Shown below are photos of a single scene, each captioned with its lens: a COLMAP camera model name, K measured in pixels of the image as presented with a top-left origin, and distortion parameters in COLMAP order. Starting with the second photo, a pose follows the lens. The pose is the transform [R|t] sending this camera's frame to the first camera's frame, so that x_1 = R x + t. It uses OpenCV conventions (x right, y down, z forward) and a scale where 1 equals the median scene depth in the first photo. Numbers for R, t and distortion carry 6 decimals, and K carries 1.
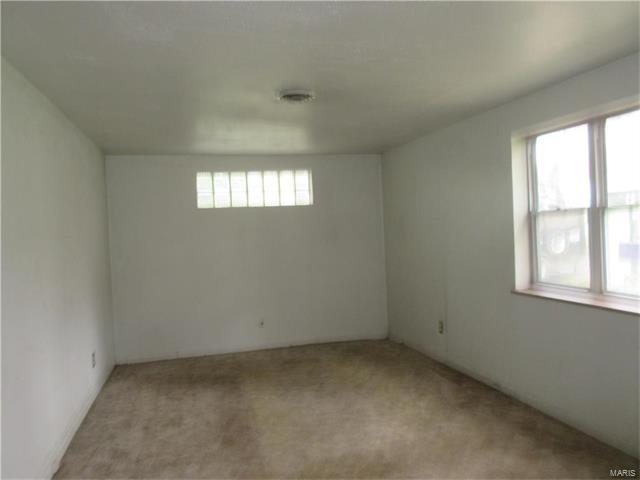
lens RADIAL K [[482.2, 0, 317.9], [0, 482.2, 239.9], [0, 0, 1]] dist [0.008524, 0.000894]
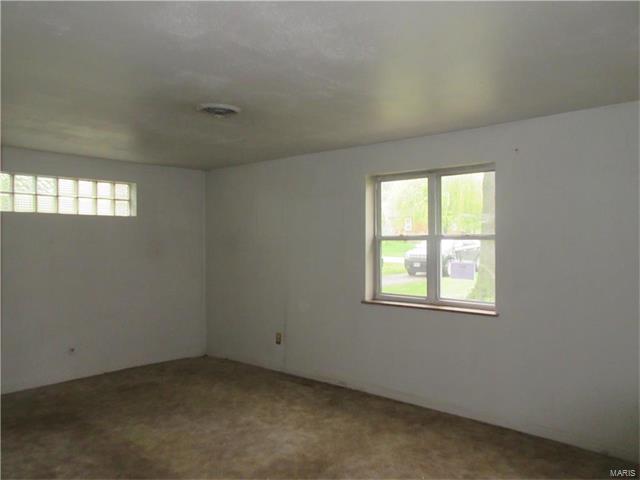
lens RADIAL K [[482.2, 0, 317.9], [0, 482.2, 239.9], [0, 0, 1]] dist [0.008524, 0.000894]
pose [[0.841410, 0.043302, 0.538660, -0.341862], [-0.021454, 0.998675, -0.046770, 0.011571], [-0.539972, 0.027796, 0.841224, 0.049047]]
